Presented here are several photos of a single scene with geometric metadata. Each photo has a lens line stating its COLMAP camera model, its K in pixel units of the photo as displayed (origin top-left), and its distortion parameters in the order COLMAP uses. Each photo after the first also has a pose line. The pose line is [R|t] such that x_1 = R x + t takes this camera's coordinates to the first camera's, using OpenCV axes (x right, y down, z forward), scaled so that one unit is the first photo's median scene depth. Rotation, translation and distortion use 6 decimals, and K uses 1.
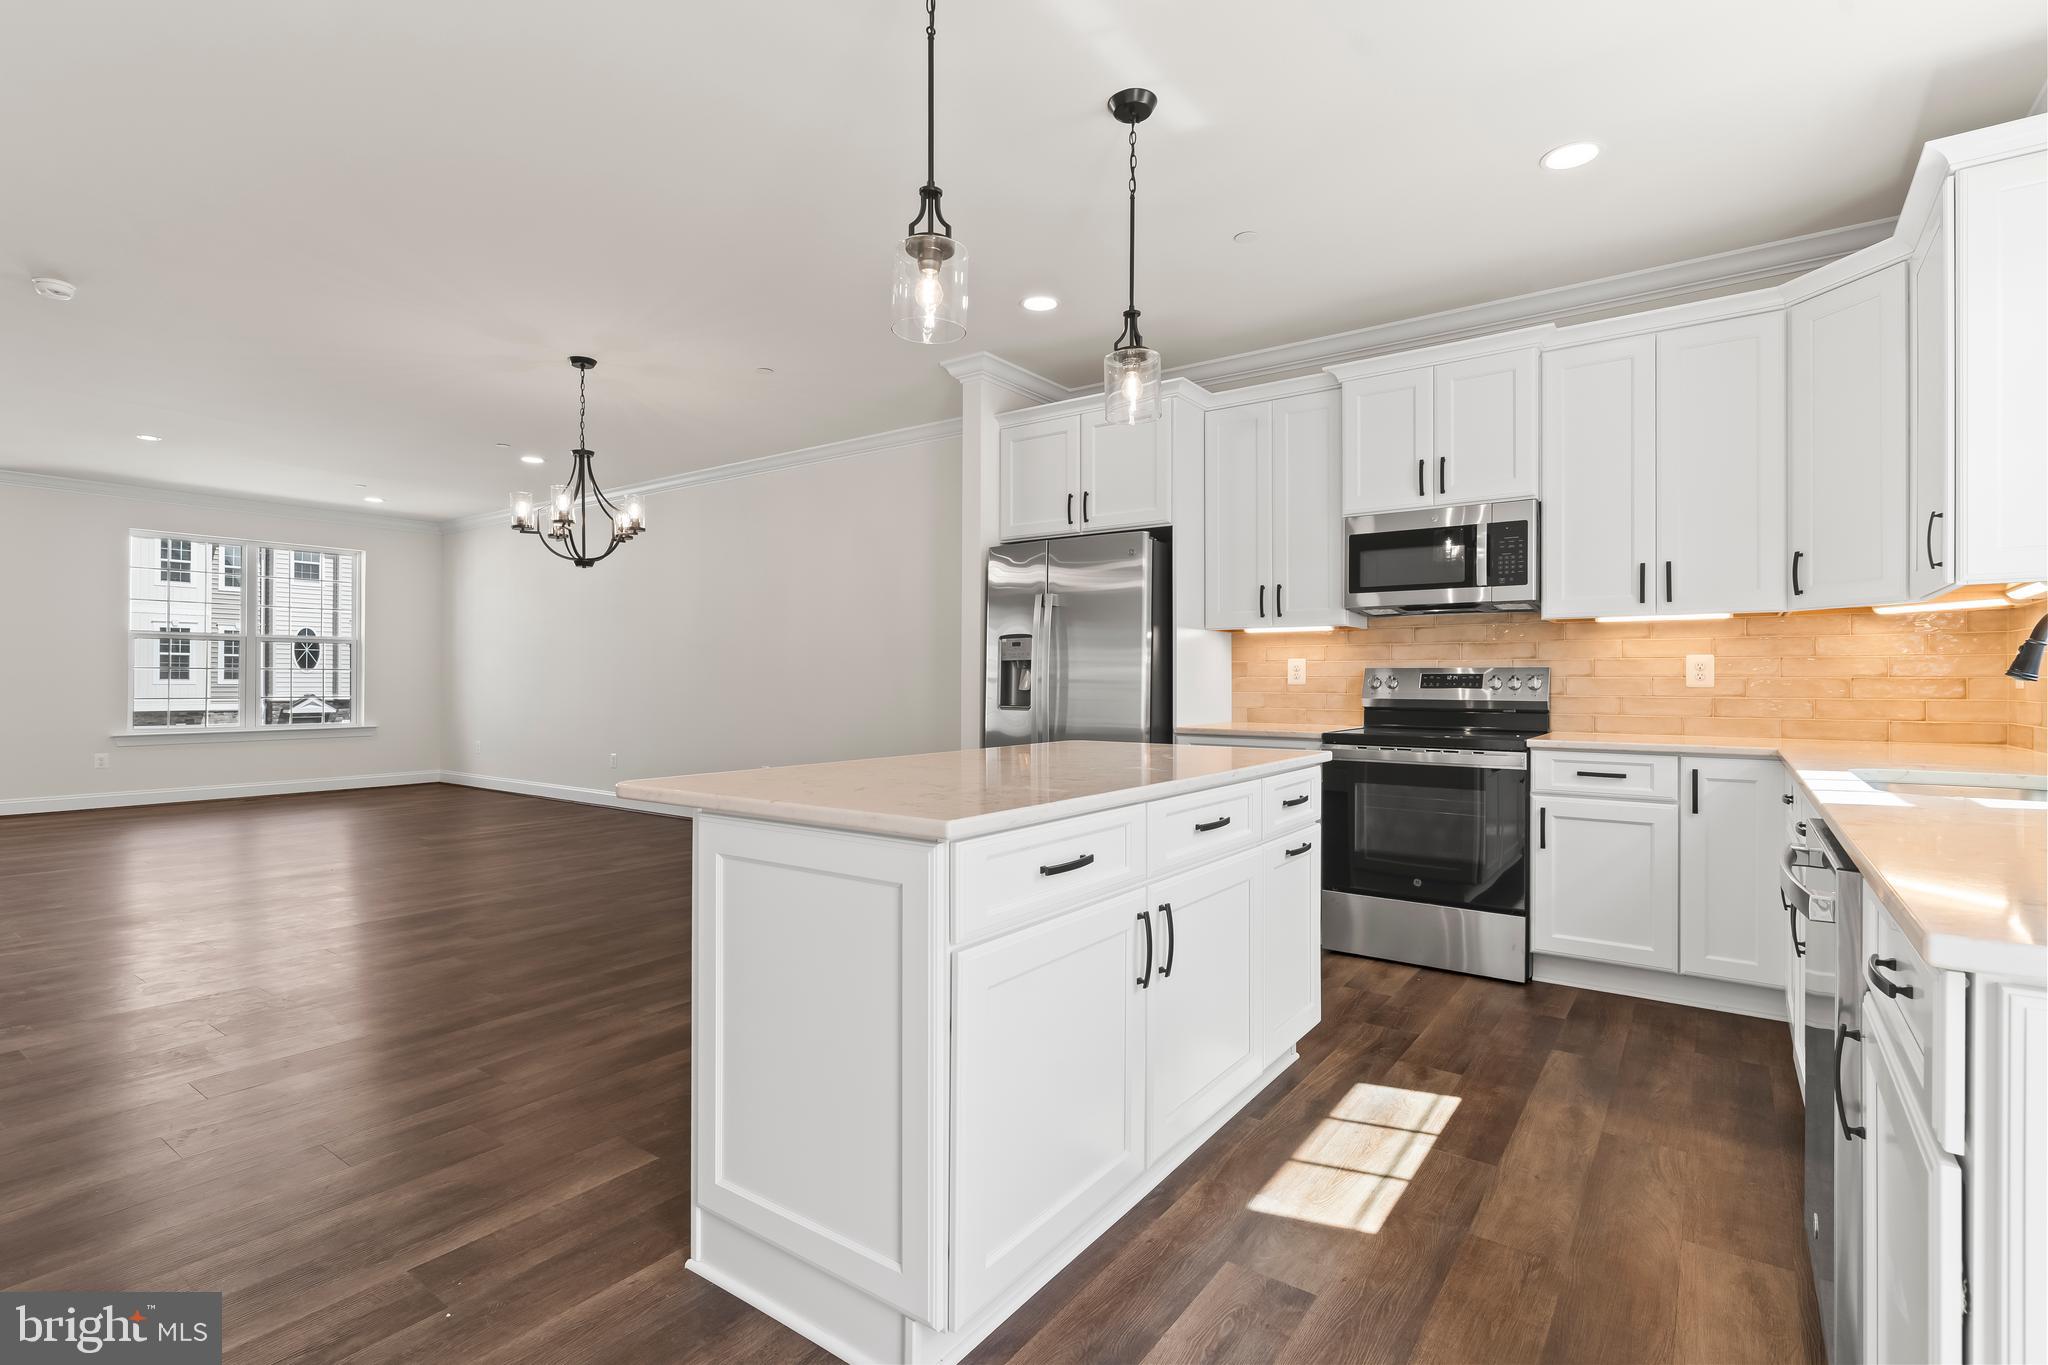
lens RADIAL K [[973.5, 0, 1014.7], [0, 973.5, 678.7], [0, 0, 1]] dist [-0.002257, 0.002748]
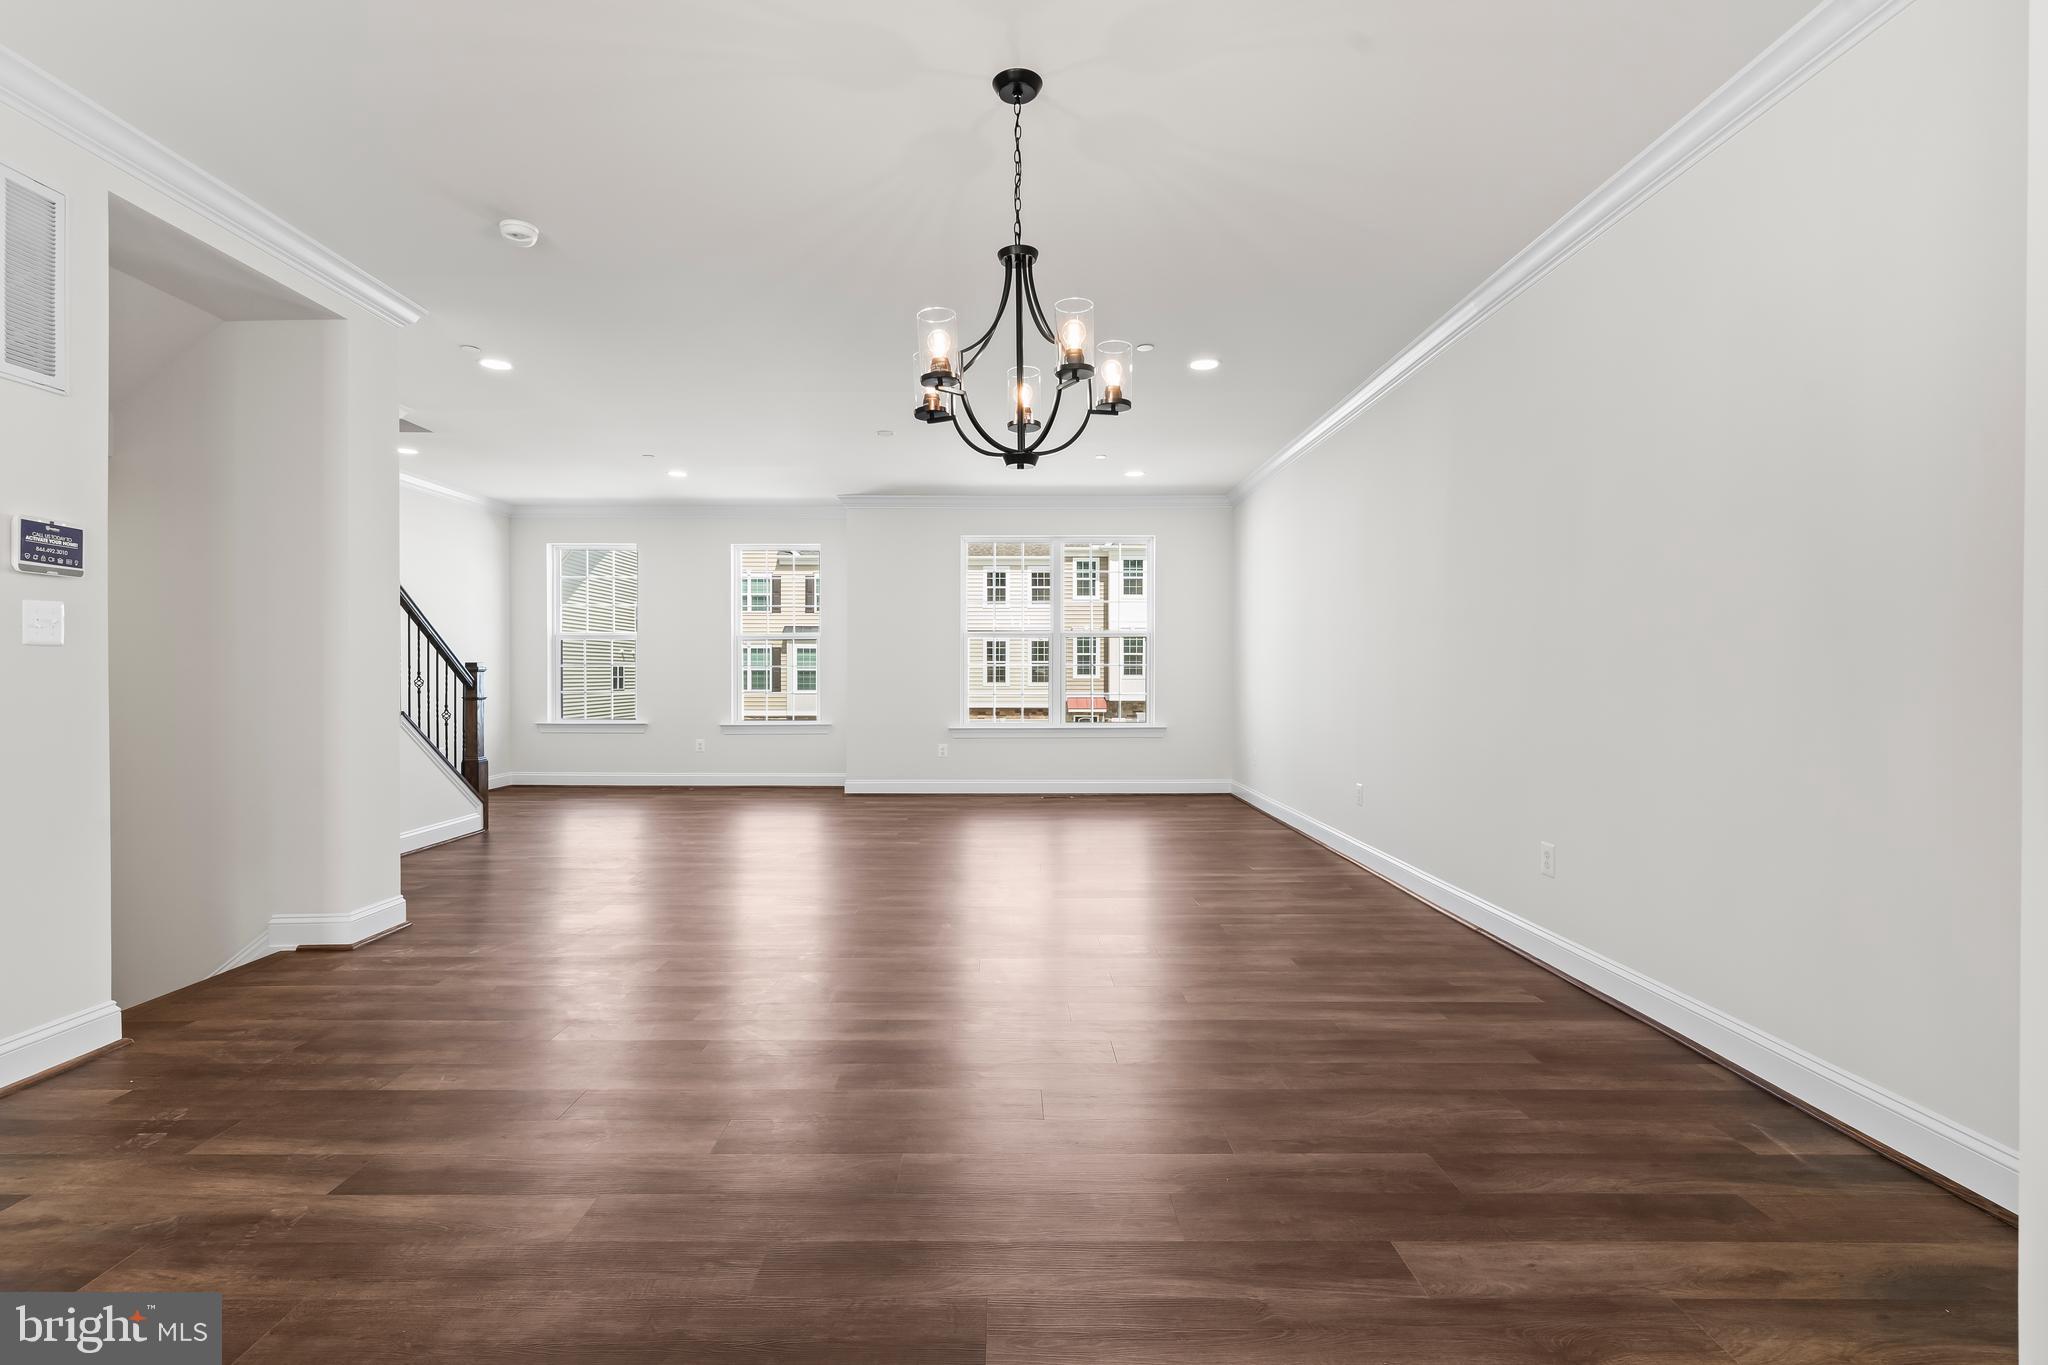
lens RADIAL K [[973.5, 0, 1011.5], [0, 973.5, 679.0], [0, 0, 1]] dist [-0.002257, 0.002748]
pose [[0.599184, -0.002200, -0.800608, -0.020769], [0.006057, 0.999980, 0.001785, 0.001959], [0.800588, -0.005919, 0.599186, 0.916302]]
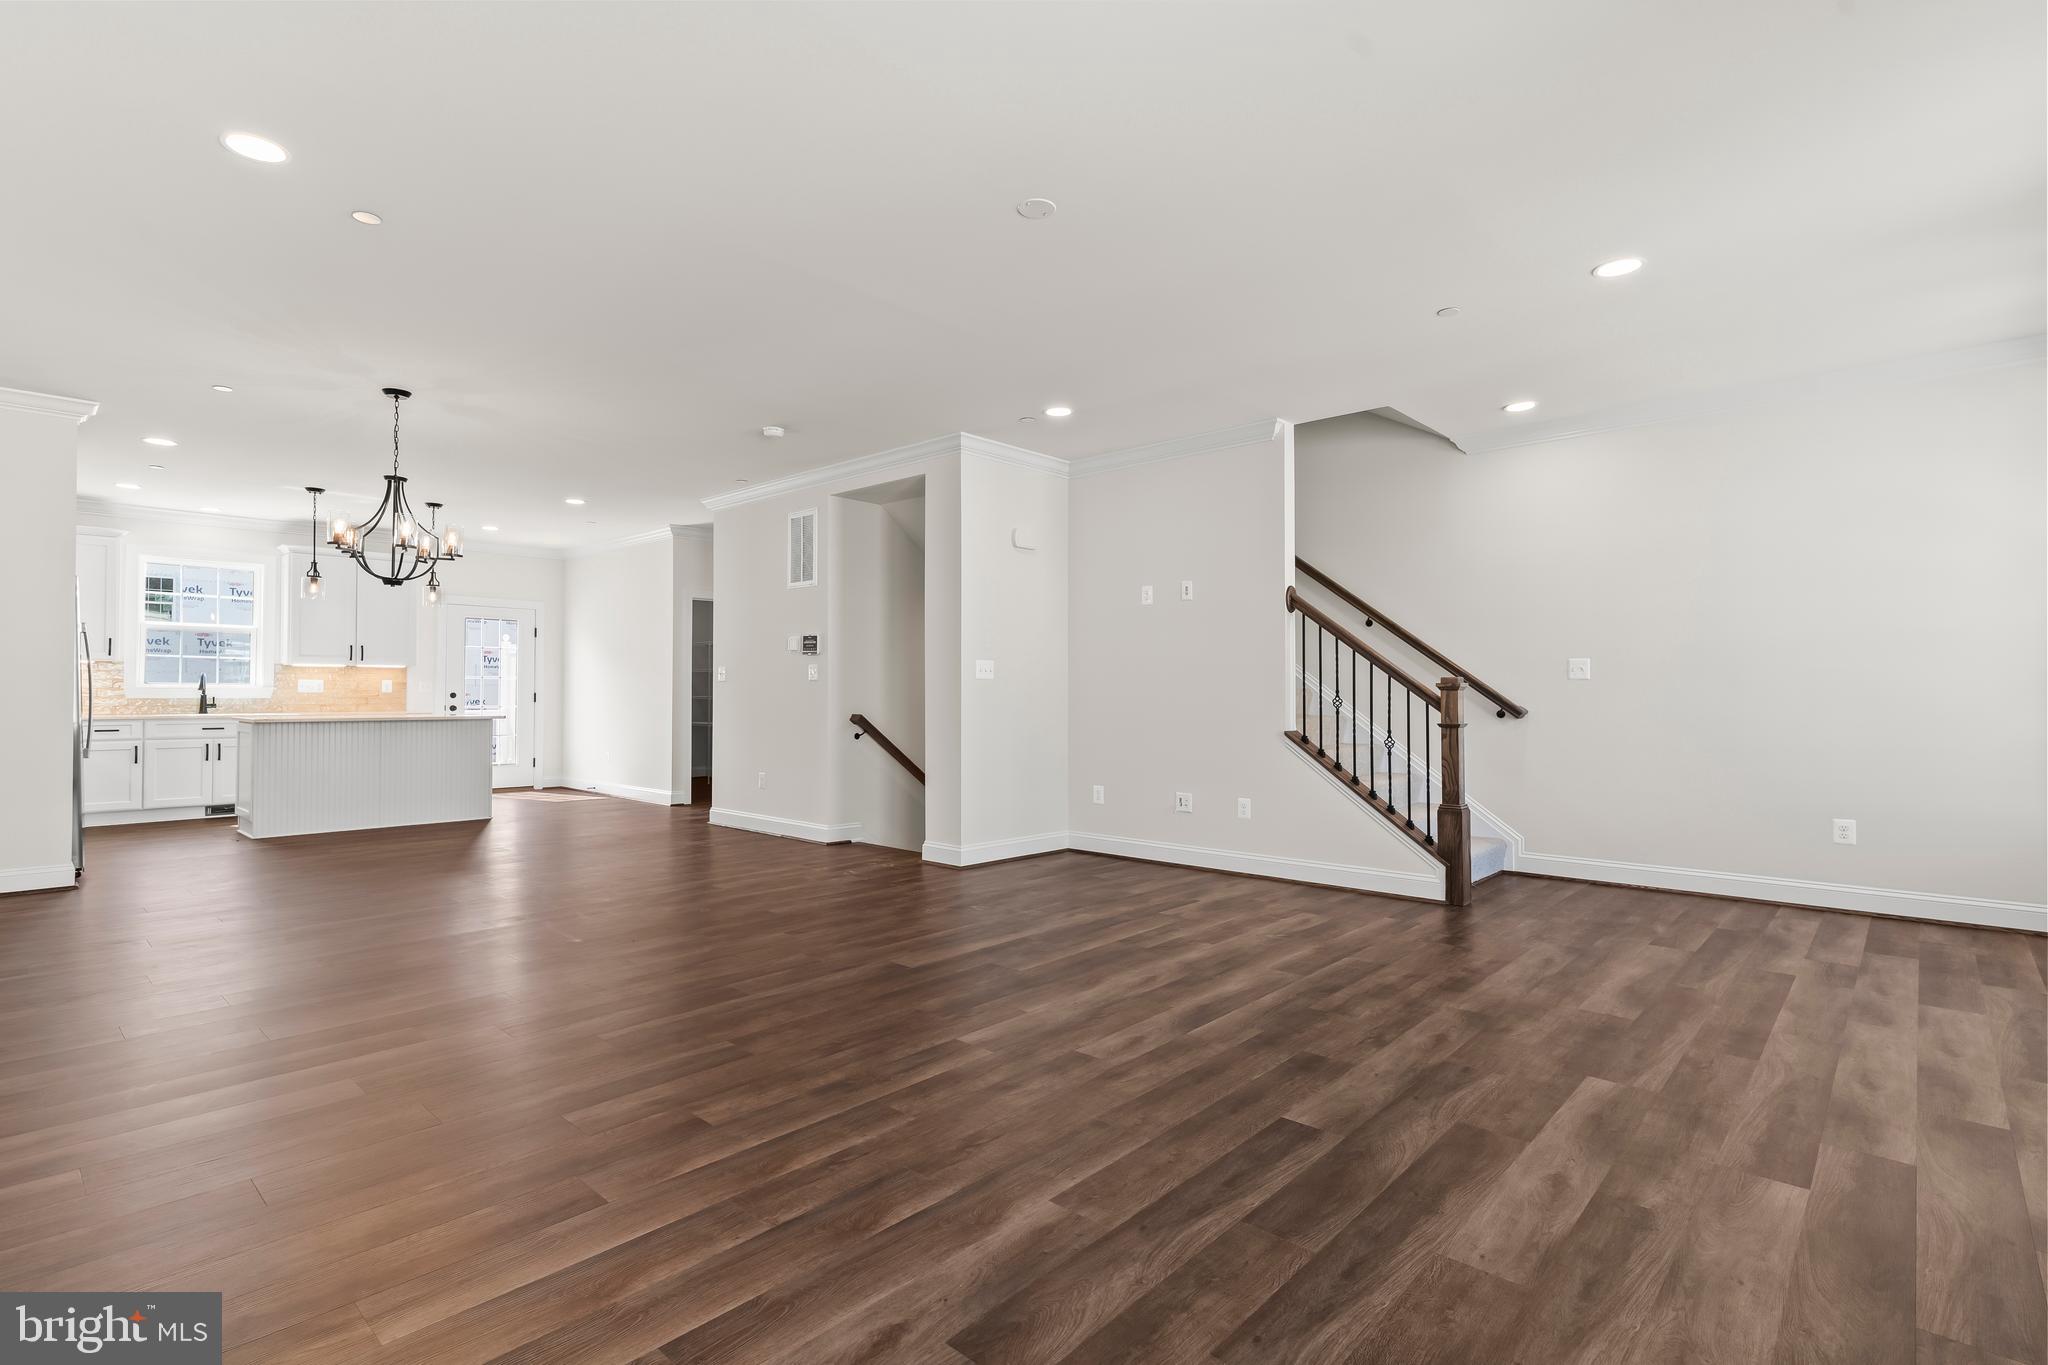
lens RADIAL K [[973.5, 0, 1018.3], [0, 973.5, 680.0], [0, 0, 1]] dist [-0.002257, 0.002748]
pose [[-0.993889, -0.005239, 0.110262, -1.674373], [-0.006984, 0.999856, -0.015444, -0.001396], [-0.110165, -0.016120, -0.993783, 2.680933]]
